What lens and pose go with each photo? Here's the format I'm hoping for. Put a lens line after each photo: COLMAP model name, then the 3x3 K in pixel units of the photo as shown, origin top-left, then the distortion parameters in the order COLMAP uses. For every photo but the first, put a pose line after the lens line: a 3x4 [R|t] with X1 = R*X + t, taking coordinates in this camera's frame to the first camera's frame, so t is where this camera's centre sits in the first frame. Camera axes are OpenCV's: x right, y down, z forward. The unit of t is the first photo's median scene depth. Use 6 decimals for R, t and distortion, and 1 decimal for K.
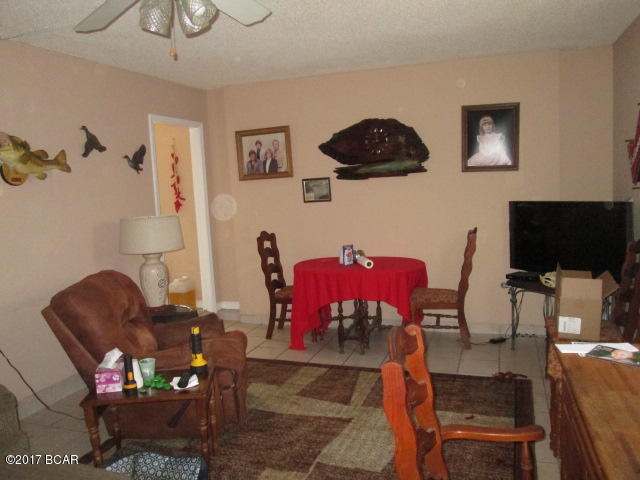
lens RADIAL K [[526.6, 0, 320.0], [0, 526.6, 240.0], [0, 0, 1]] dist [-0.055422, 0.022608]
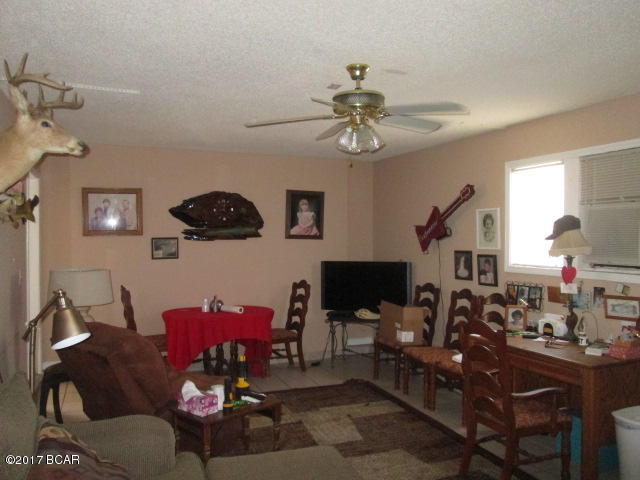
lens RADIAL K [[526.6, 0, 320.0], [0, 526.6, 240.0], [0, 0, 1]] dist [-0.055422, 0.022608]
pose [[0.750293, 0.044884, 0.659580, -0.528314], [0.032927, 0.993917, -0.105091, 0.016382], [-0.660285, 0.100567, 0.744251, -0.047557]]
